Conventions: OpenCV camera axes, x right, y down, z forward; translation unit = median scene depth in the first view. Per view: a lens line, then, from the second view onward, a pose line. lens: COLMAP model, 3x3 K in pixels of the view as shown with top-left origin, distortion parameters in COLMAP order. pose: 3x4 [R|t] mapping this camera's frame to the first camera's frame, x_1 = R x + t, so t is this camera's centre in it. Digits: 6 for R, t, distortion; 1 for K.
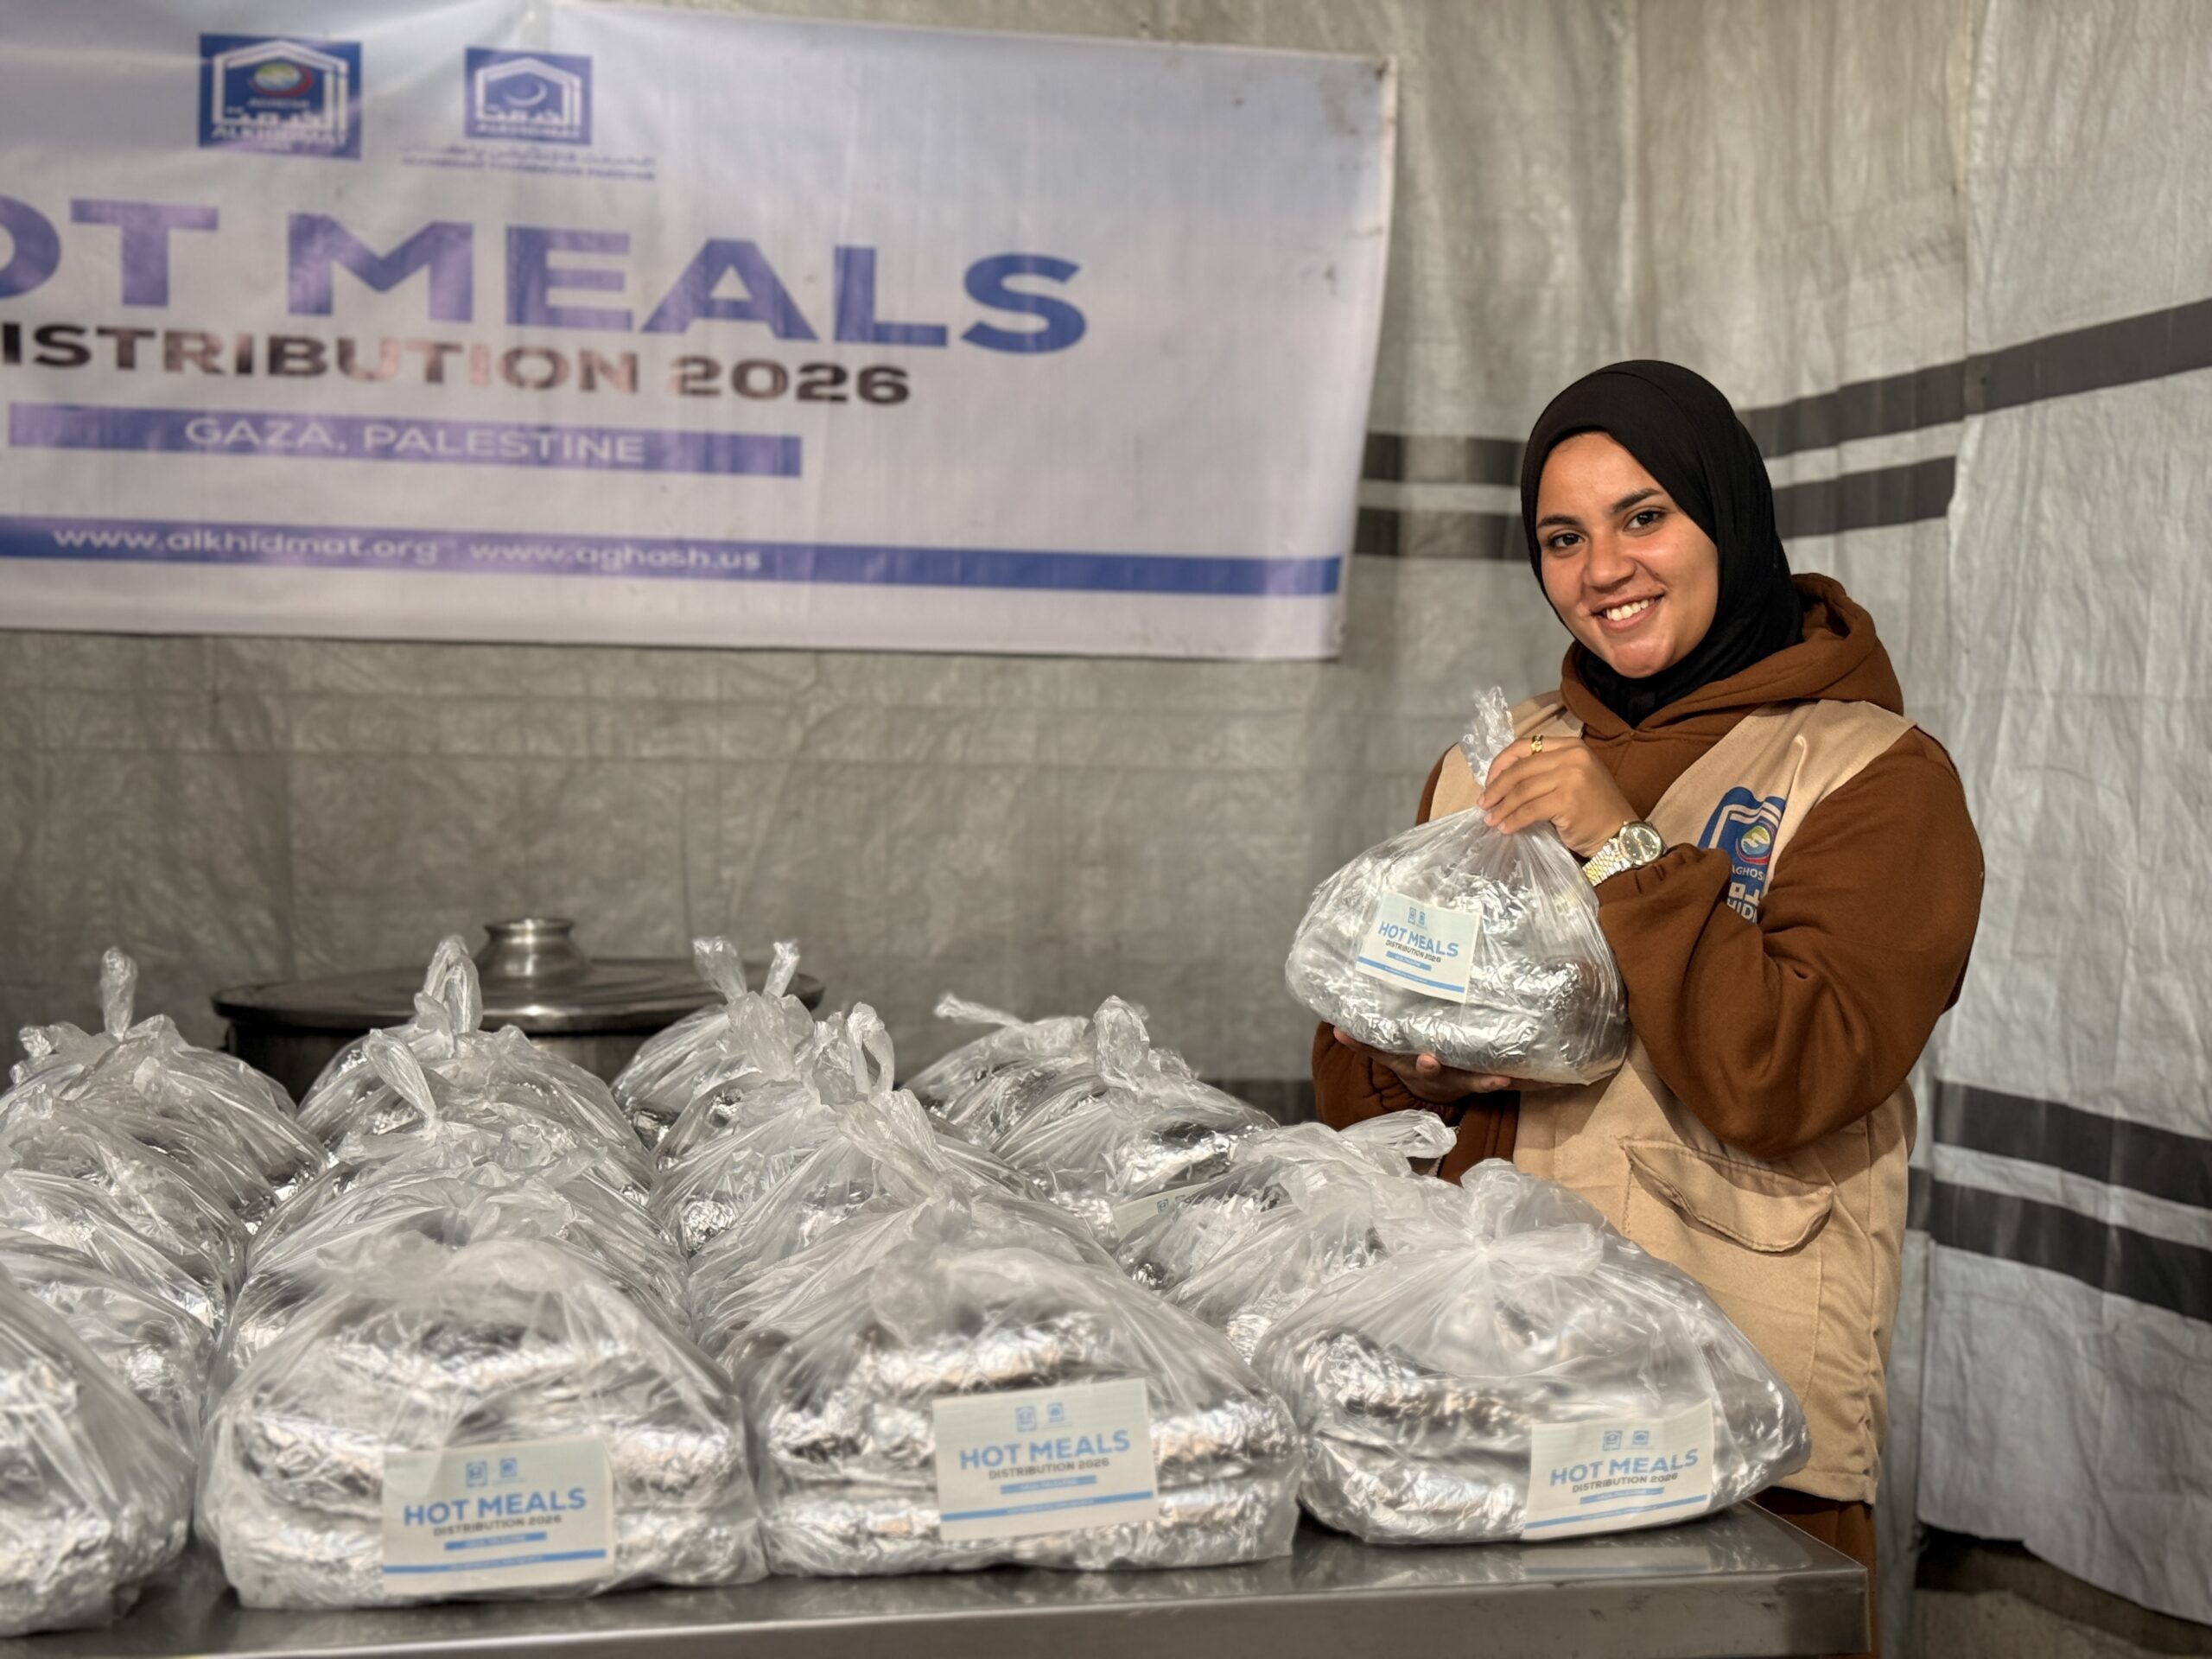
lens RADIAL K [[3121.9, 0, 1116.4], [0, 3121.9, 831.2], [0, 0, 1]] dist [0.077031, 0.091379]
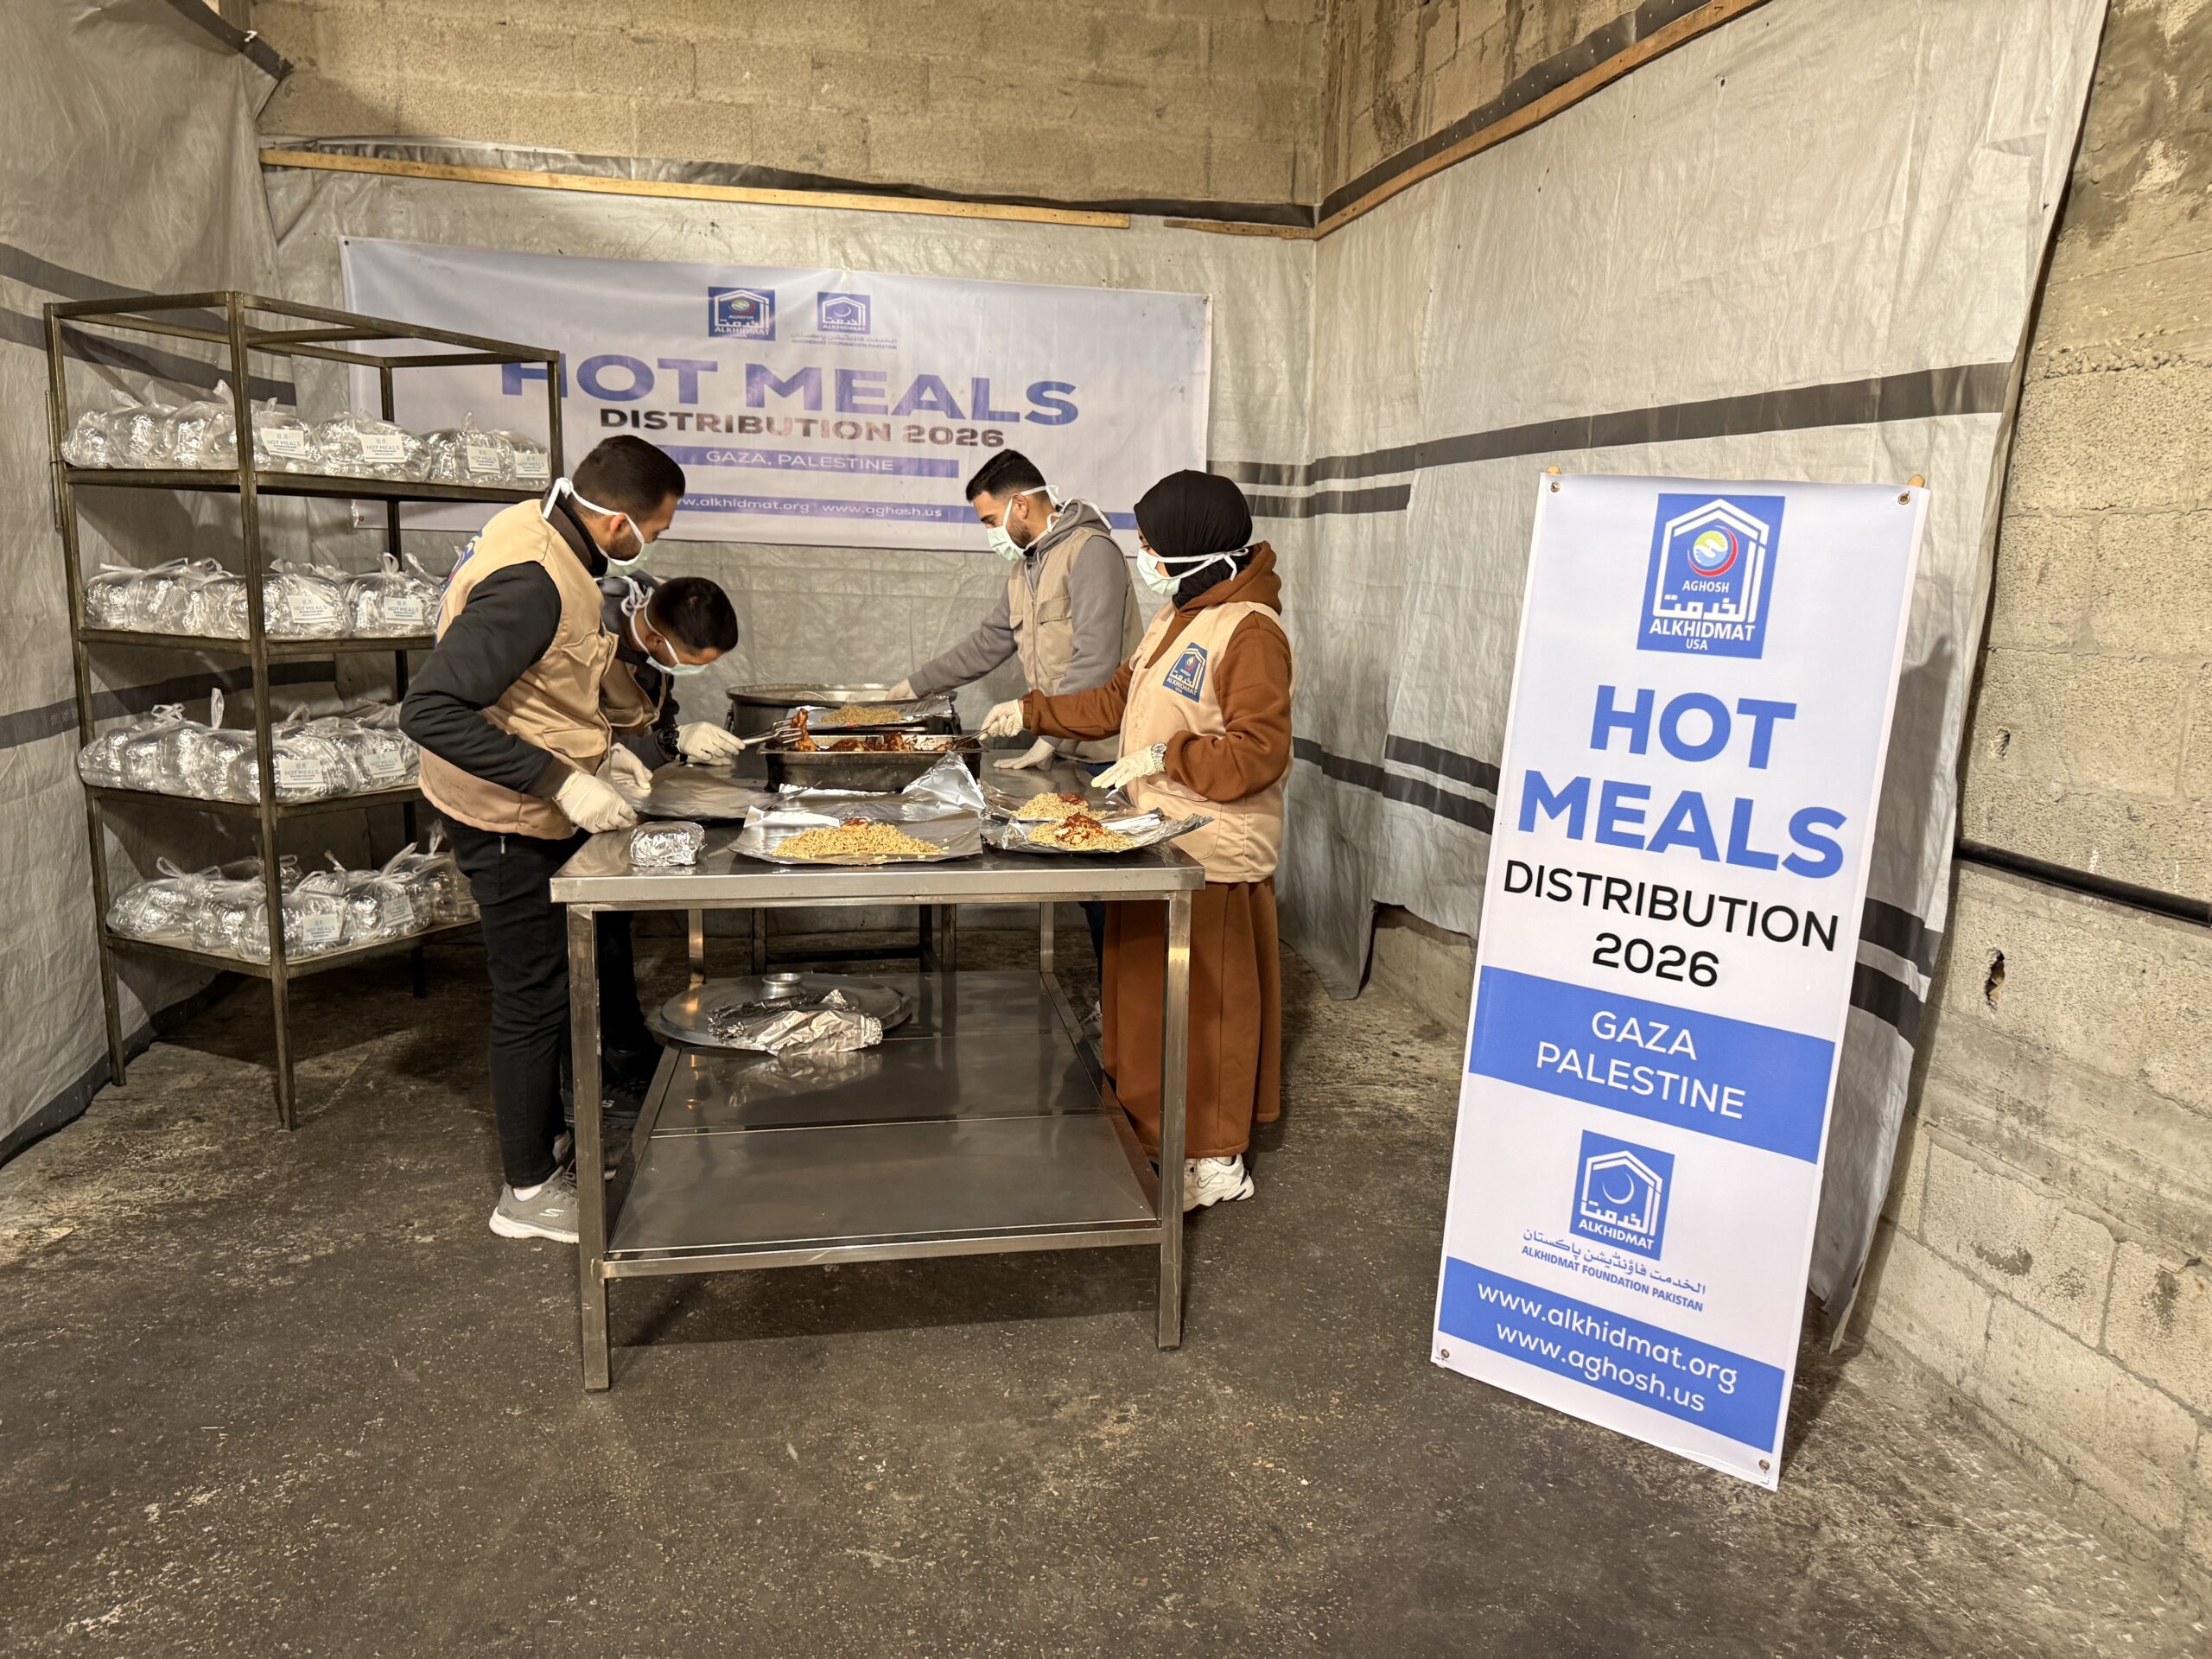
lens RADIAL K [[1558.8, 0, 1126.0], [0, 1558.8, 848.4], [0, 0, 1]] dist [0.066194, -0.080875]
pose [[0.999633, 0.018399, -0.019866, 0.060327], [-0.015127, 0.987981, 0.153833, -0.018805], [0.022458, -0.153476, 0.987897, -0.244334]]
